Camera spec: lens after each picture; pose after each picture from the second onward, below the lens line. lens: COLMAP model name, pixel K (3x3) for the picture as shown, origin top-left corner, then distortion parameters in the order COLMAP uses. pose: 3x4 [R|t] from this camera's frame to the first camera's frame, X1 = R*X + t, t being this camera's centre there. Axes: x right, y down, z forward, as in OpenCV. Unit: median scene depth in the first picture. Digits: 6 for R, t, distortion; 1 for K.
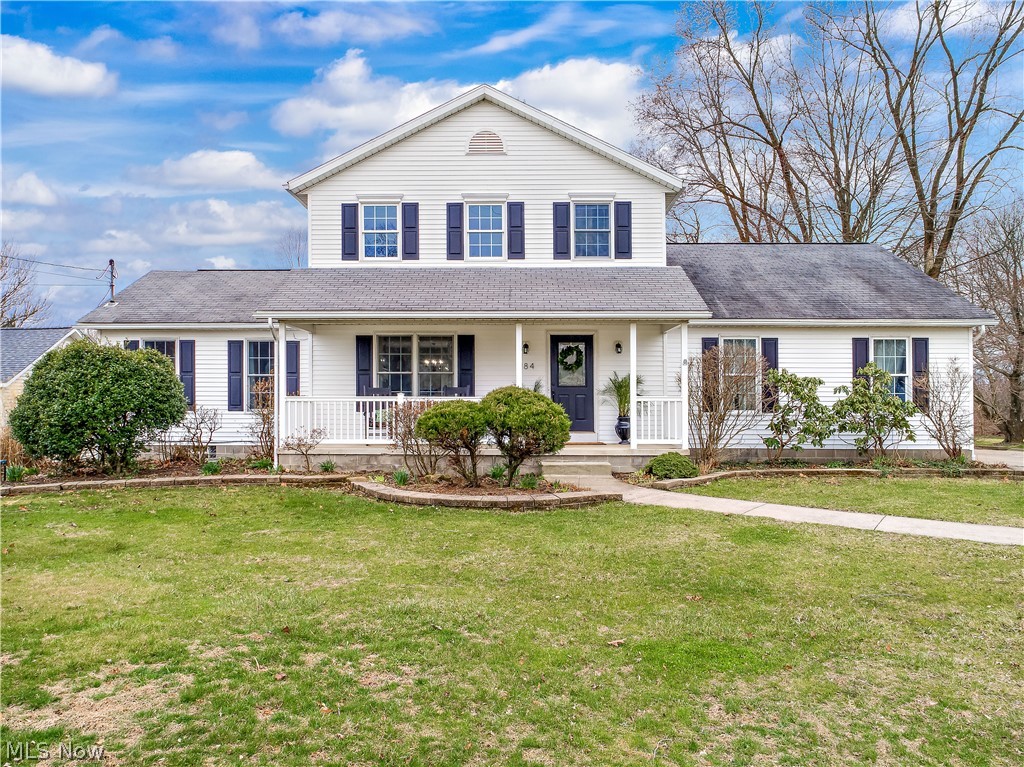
lens RADIAL K [[757.1, 0, 512.0], [0, 757.1, 383.5], [0, 0, 1]] dist [0.003230, 0.001032]
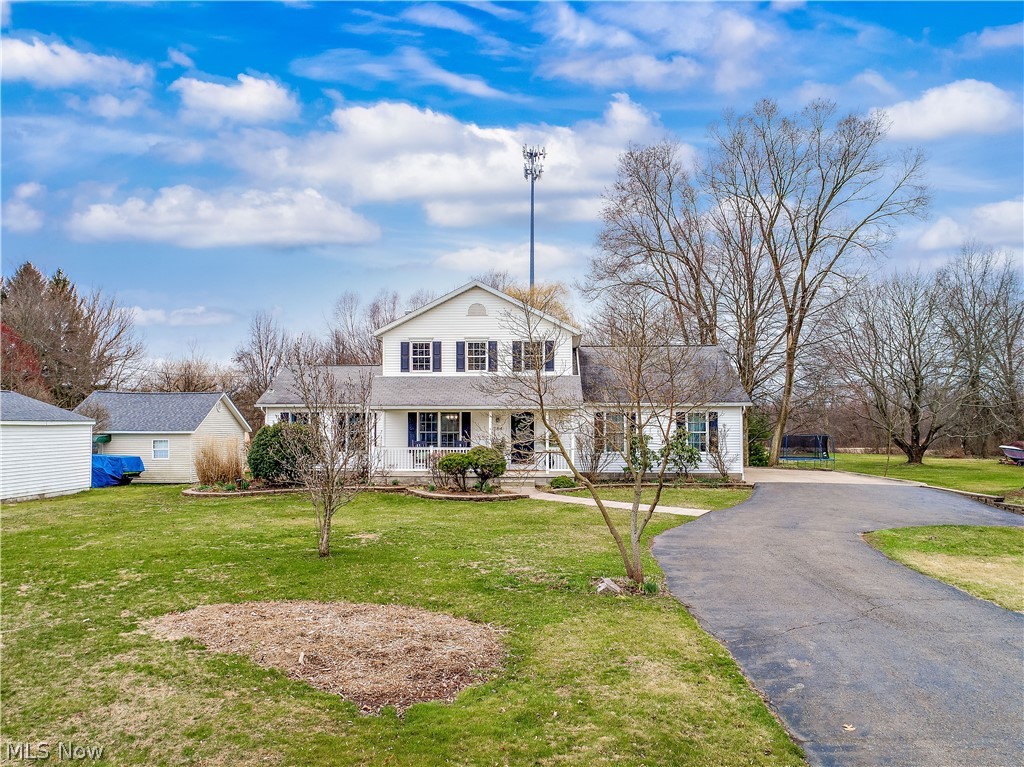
lens RADIAL K [[731.8, 0, 522.1], [0, 731.8, 363.9], [0, 0, 1]] dist [-0.002314, -0.002044]
pose [[0.999748, -0.003370, -0.022198, 0.121749], [0.002262, 0.998761, -0.049714, -0.094610], [0.022338, 0.049651, 0.998517, -0.837352]]
